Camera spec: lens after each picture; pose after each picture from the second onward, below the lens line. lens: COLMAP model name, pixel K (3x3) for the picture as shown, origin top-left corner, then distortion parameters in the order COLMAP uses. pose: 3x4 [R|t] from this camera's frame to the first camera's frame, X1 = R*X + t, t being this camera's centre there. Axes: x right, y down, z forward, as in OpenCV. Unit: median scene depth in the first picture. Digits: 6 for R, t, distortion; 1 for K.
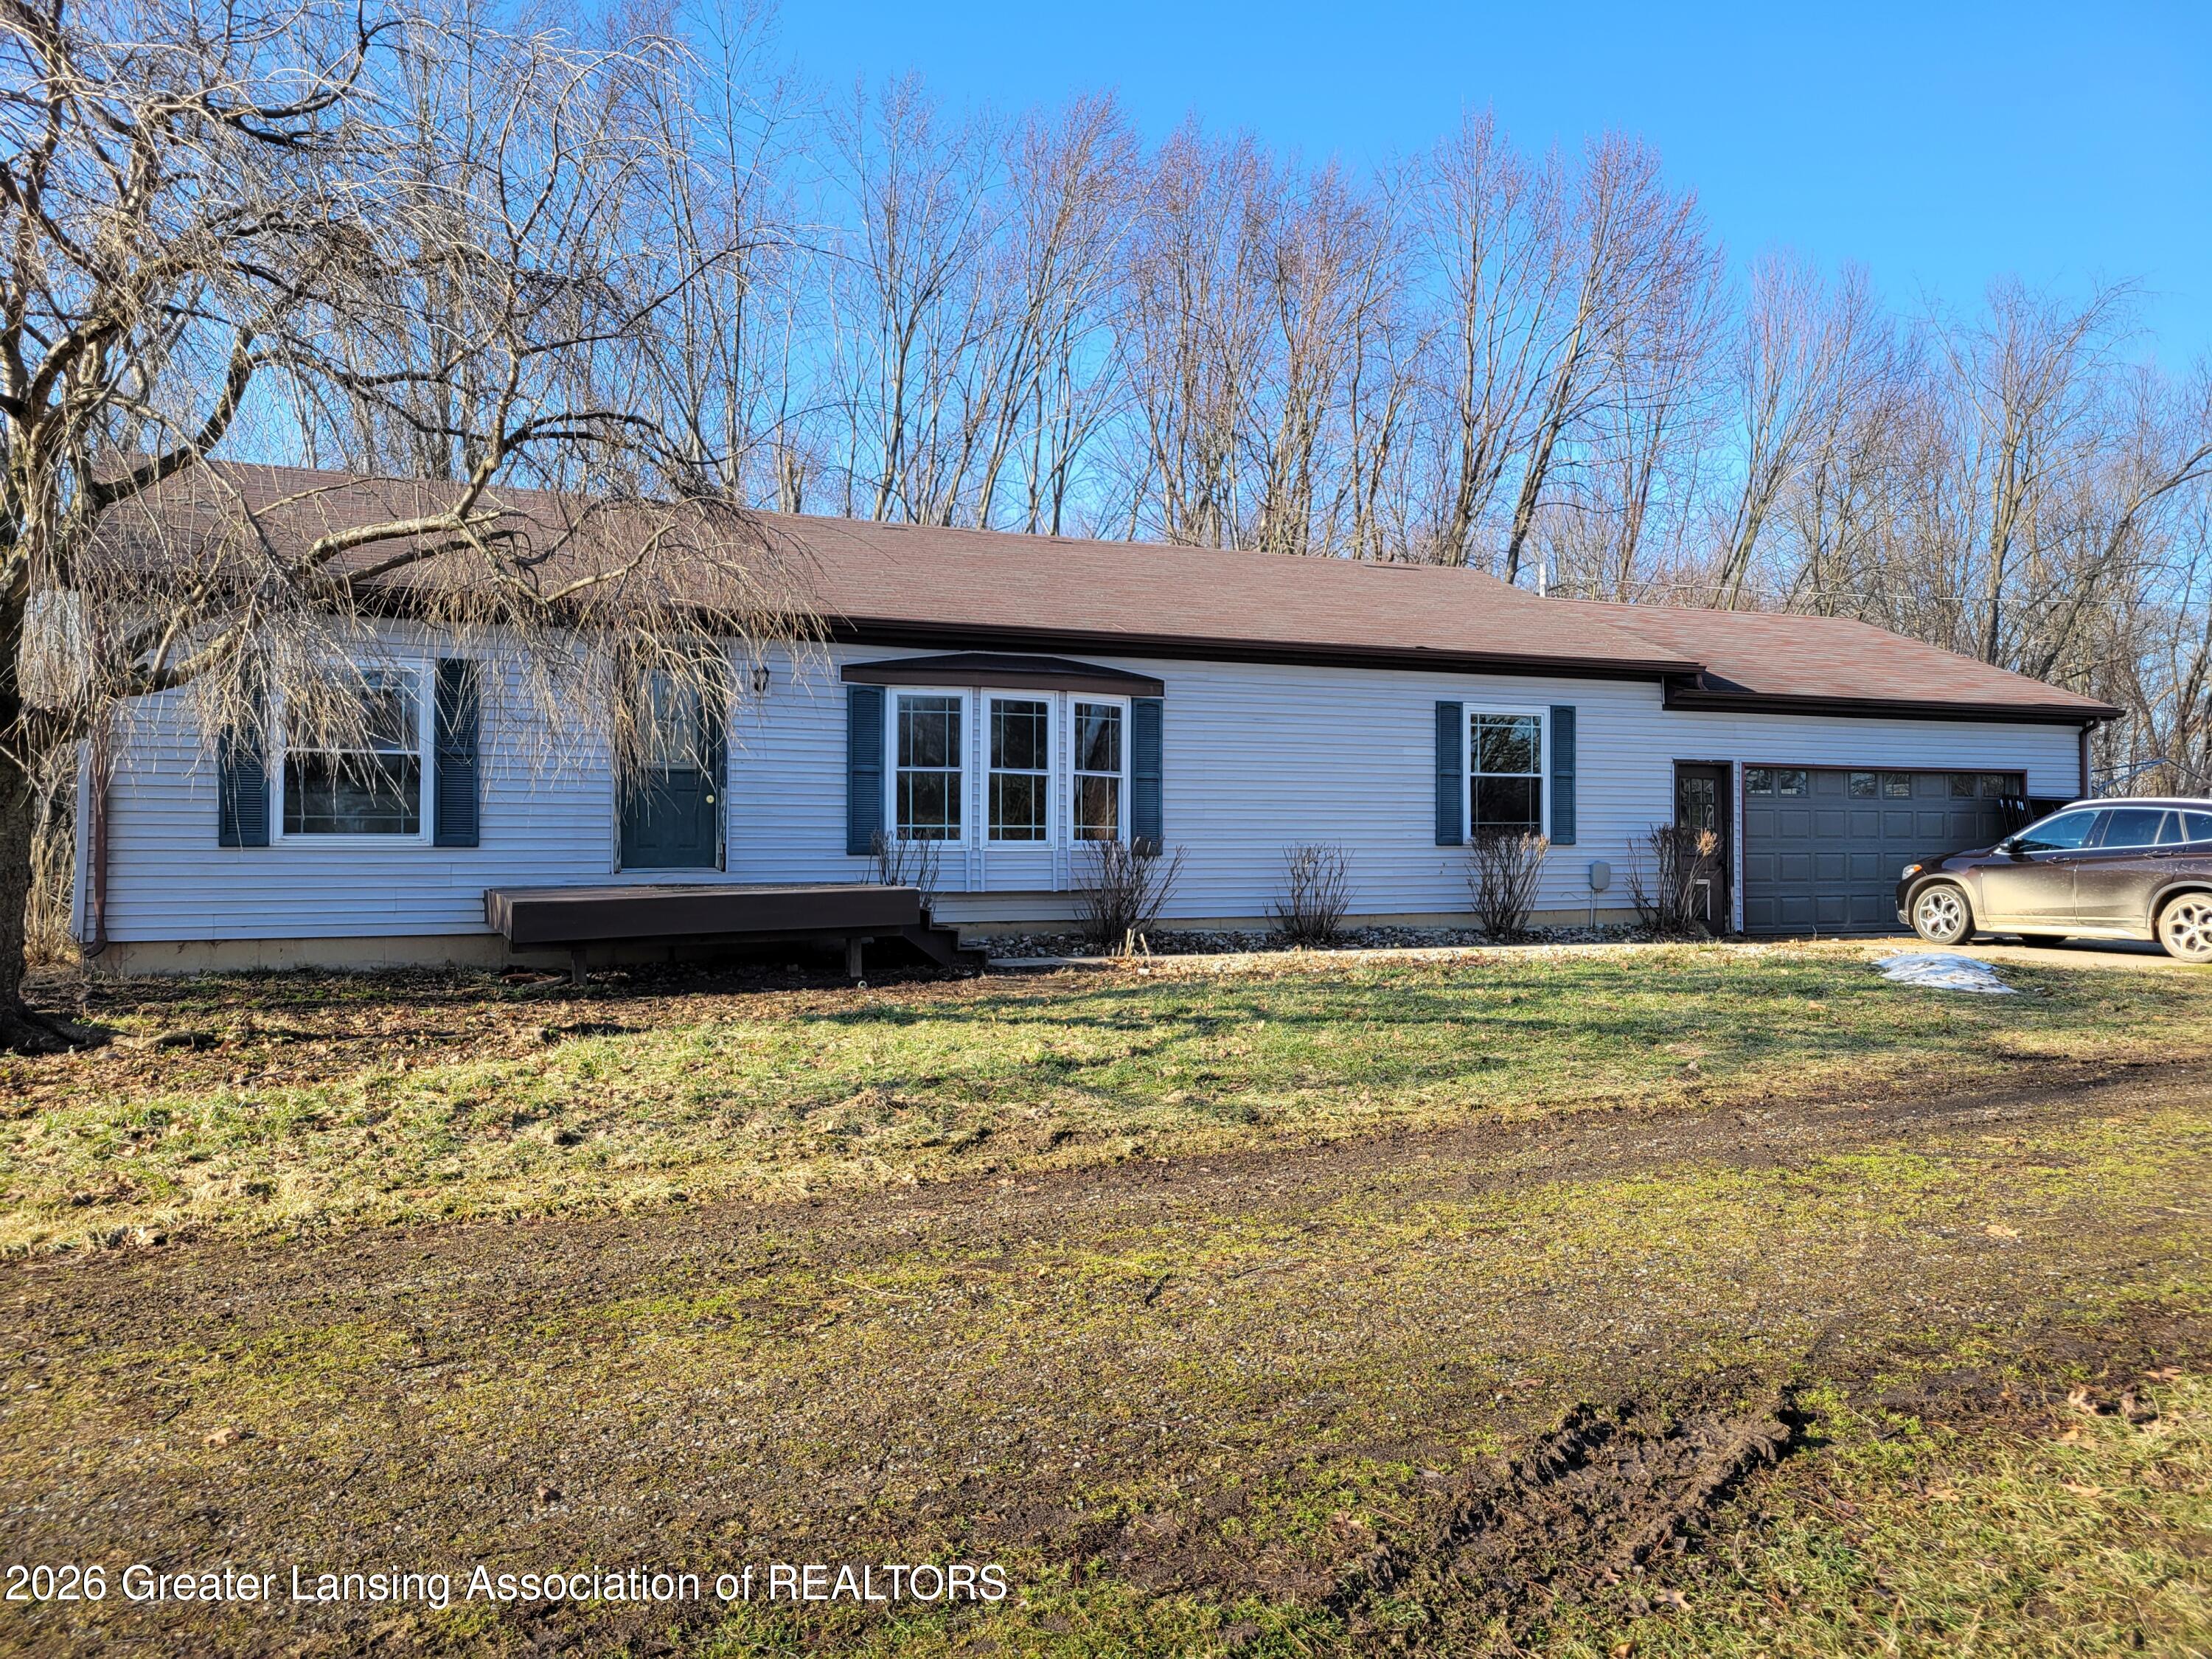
lens RADIAL K [[1714.5, 0, 1106.0], [0, 1714.5, 829.5], [0, 0, 1]] dist [0.070110, -0.050974]
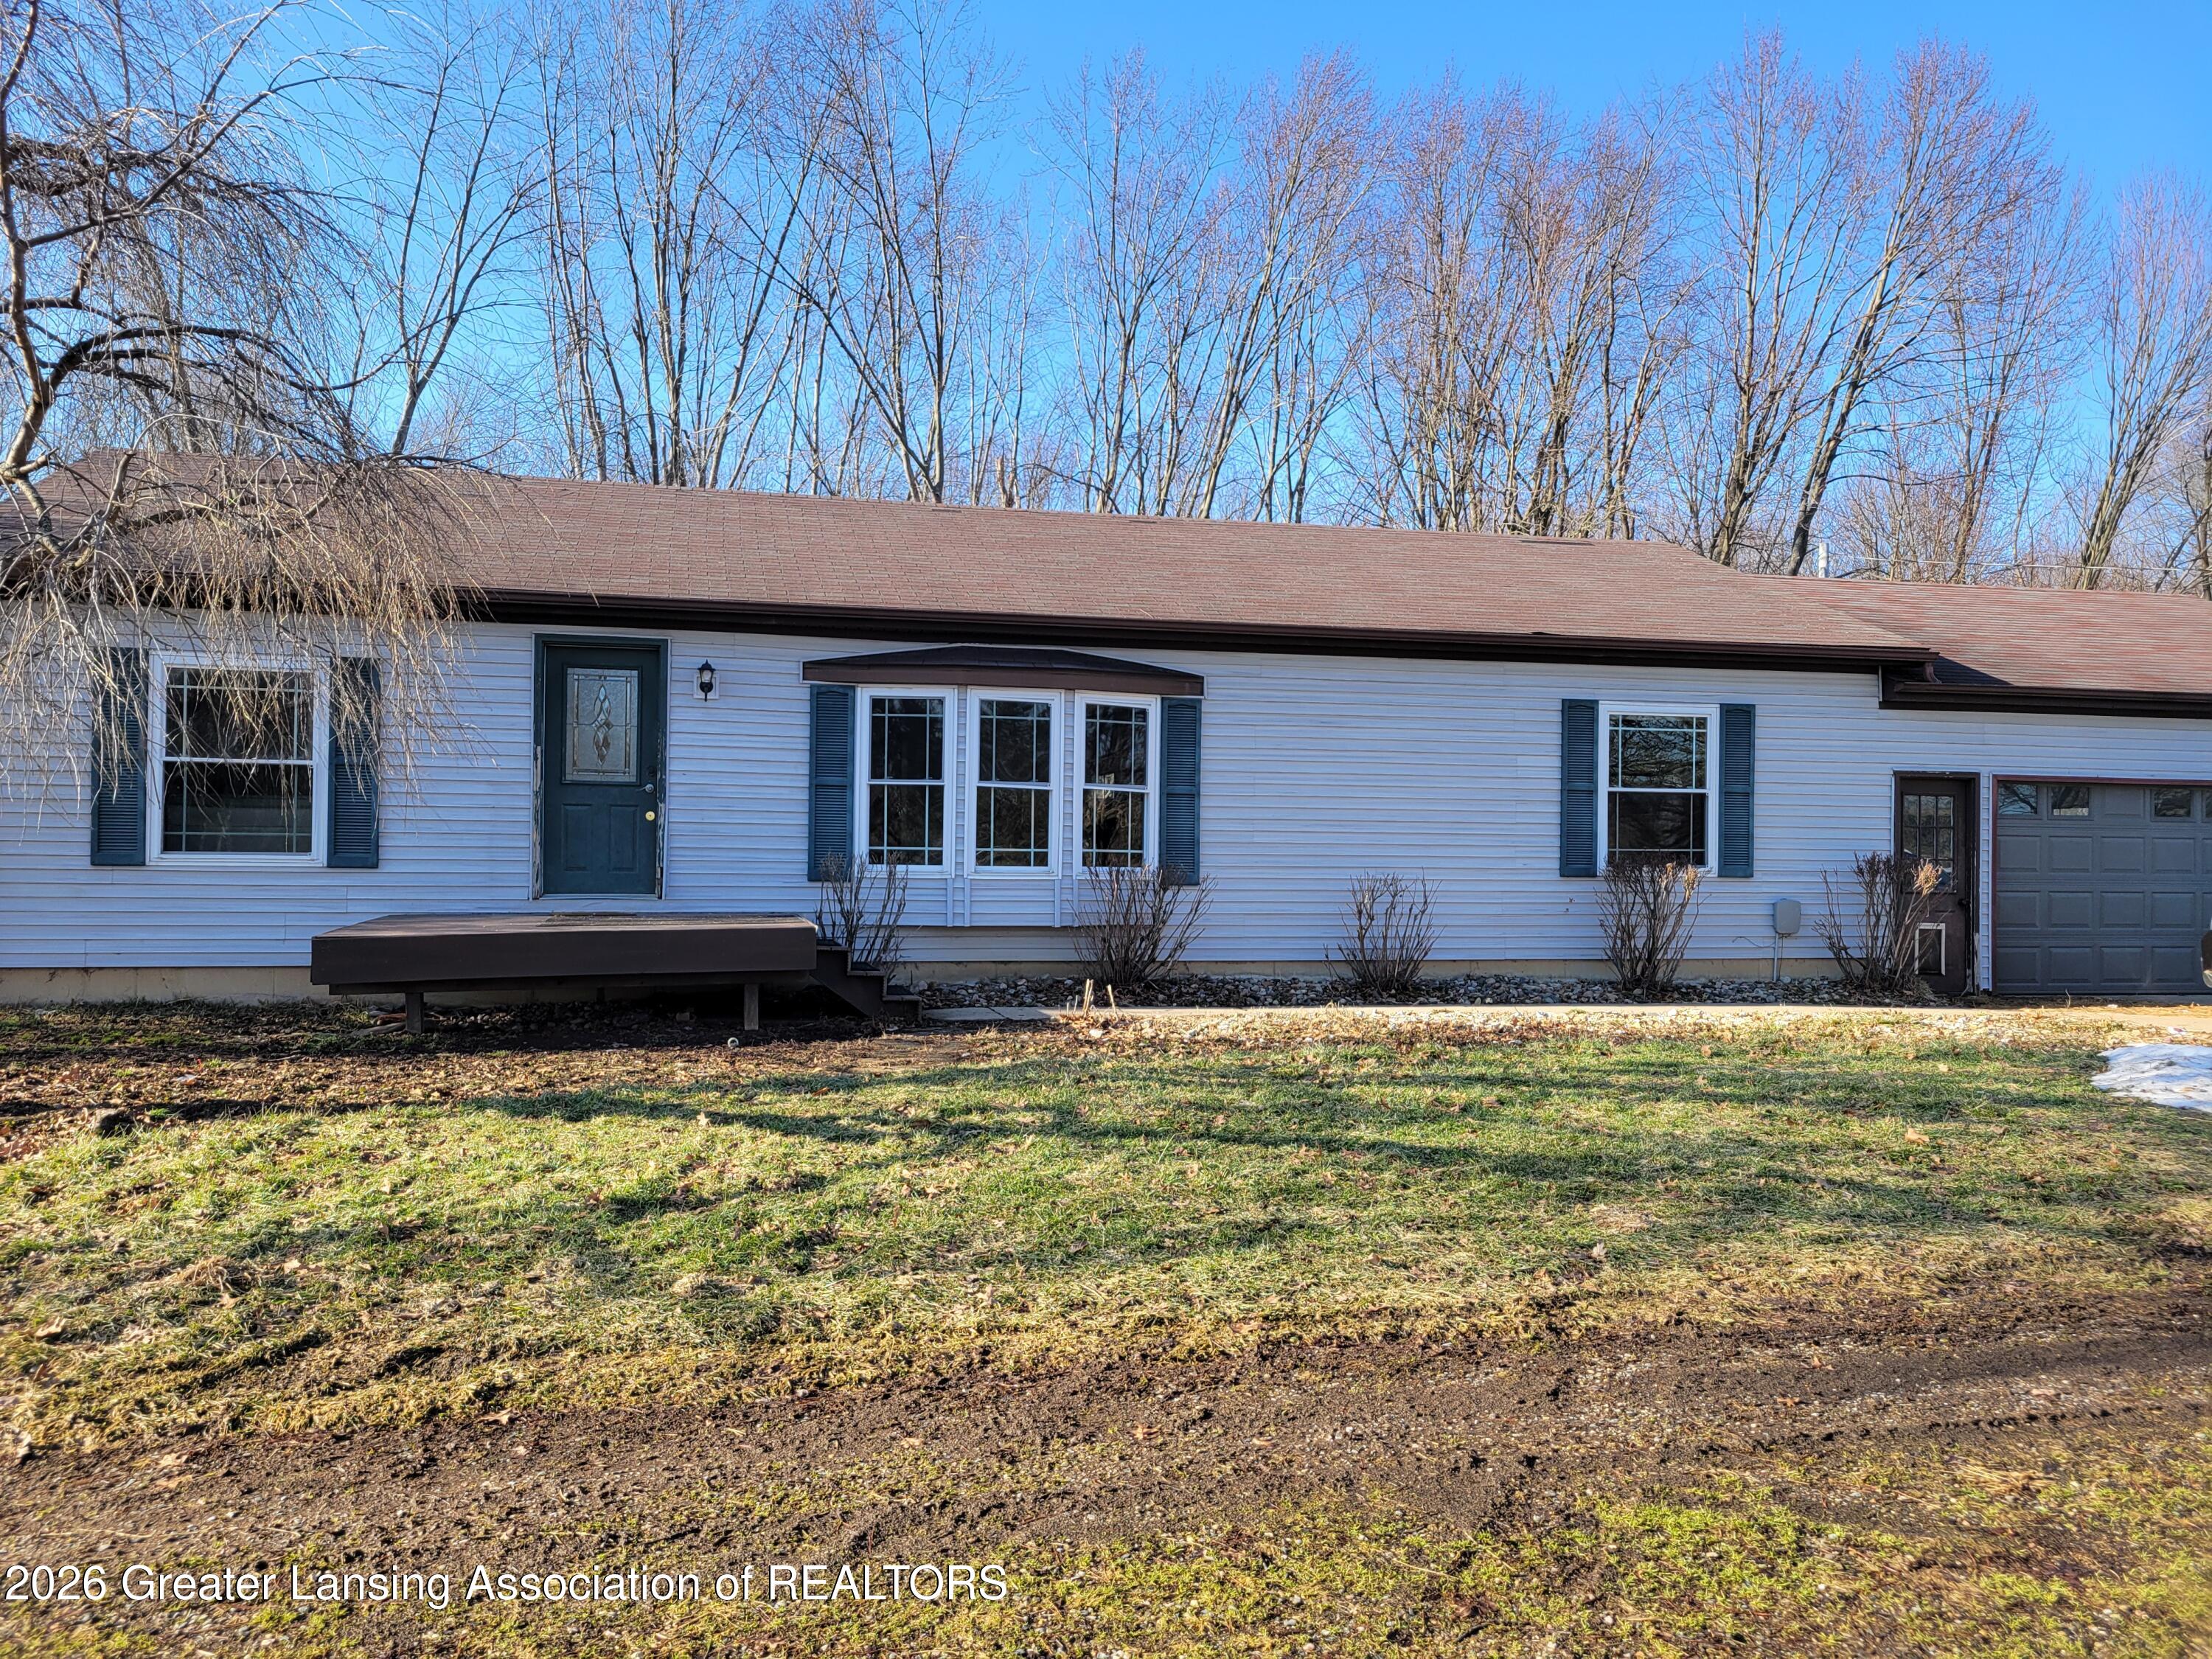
lens RADIAL K [[1681.4, 0, 1106.0], [0, 1681.4, 829.5], [0, 0, 1]] dist [0.077115, -0.049972]
pose [[0.978343, 0.008039, -0.206835, 0.155654], [-0.009210, 0.999947, -0.004701, -0.007763], [0.206786, 0.006504, 0.978365, 0.183773]]
